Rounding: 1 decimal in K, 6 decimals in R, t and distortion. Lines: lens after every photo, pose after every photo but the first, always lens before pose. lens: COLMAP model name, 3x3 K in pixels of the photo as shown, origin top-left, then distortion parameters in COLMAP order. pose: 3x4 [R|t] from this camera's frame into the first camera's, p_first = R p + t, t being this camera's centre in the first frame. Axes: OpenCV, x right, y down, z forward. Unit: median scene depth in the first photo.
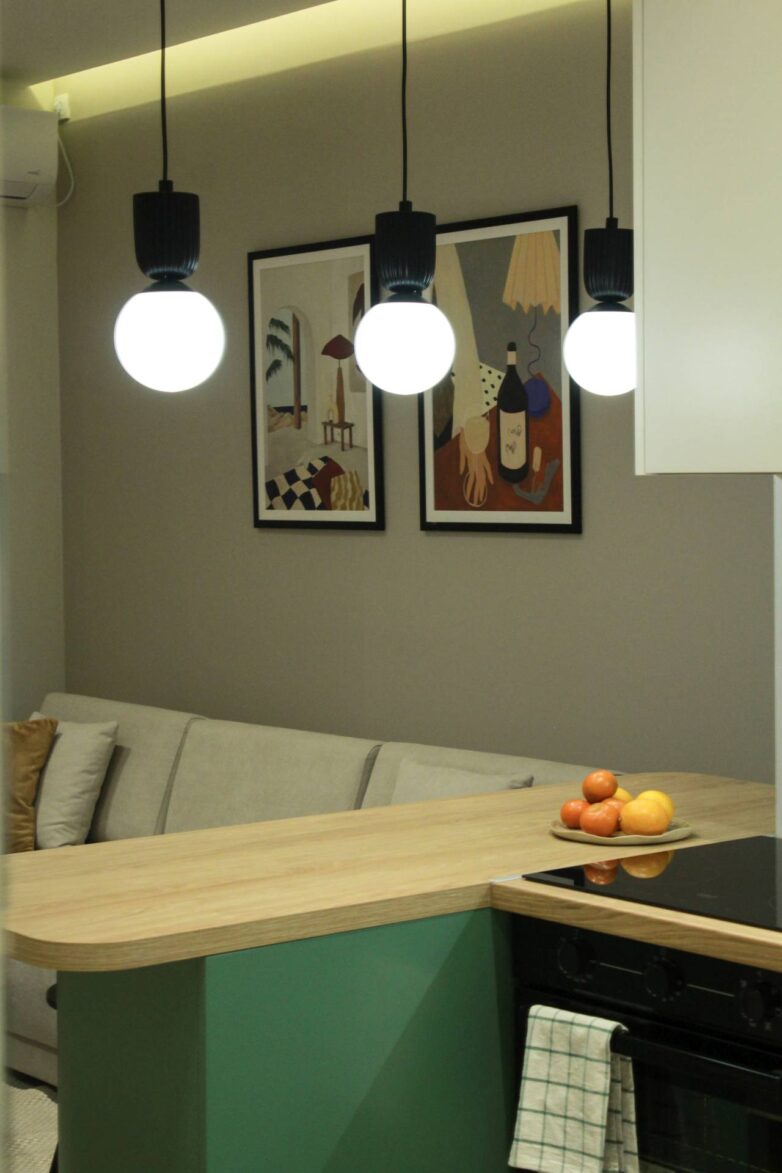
lens RADIAL K [[1578.8, 0, 391.0], [0, 1578.8, 519.4], [0, 0, 1]] dist [0.000054, 0.021750]
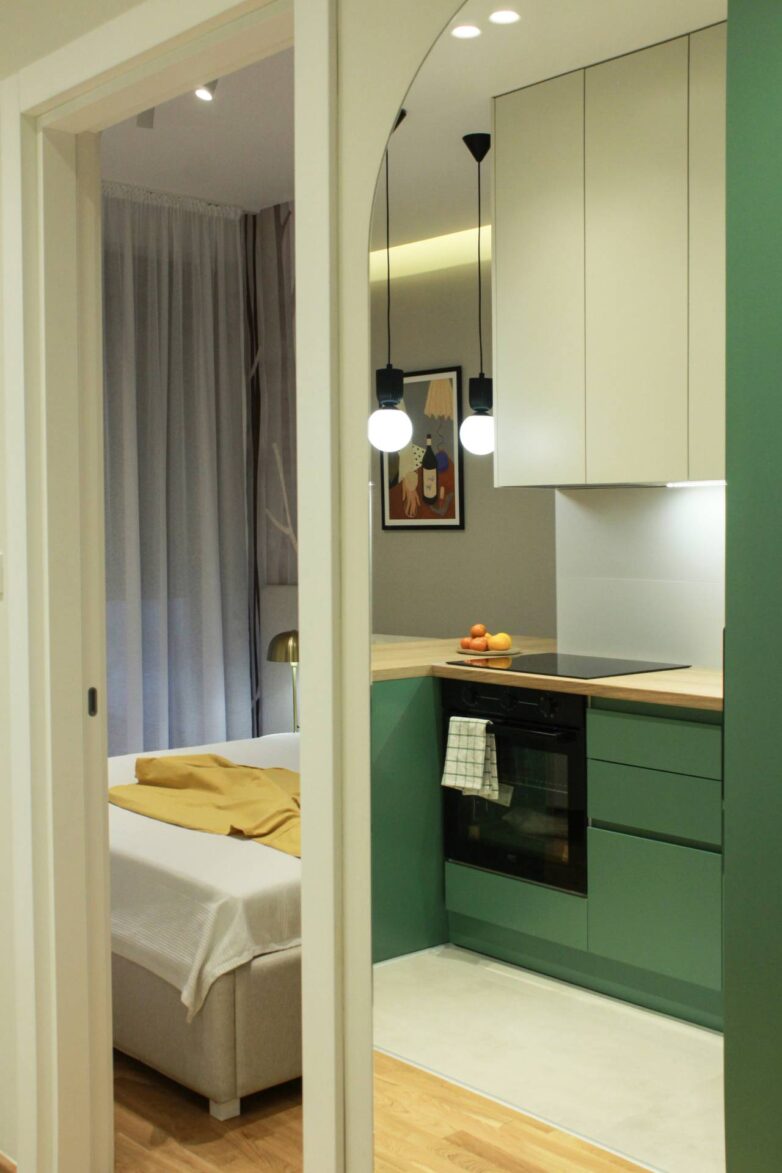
lens RADIAL K [[1335.8, 0, 391.0], [0, 1335.8, 586.5], [0, 0, 1]] dist [0.001195, -0.000956]
pose [[0.995622, 0.000031, 0.093473, -0.157750], [0.002413, 0.999658, -0.026031, 0.151273], [-0.093442, 0.026142, 0.995281, -0.815252]]
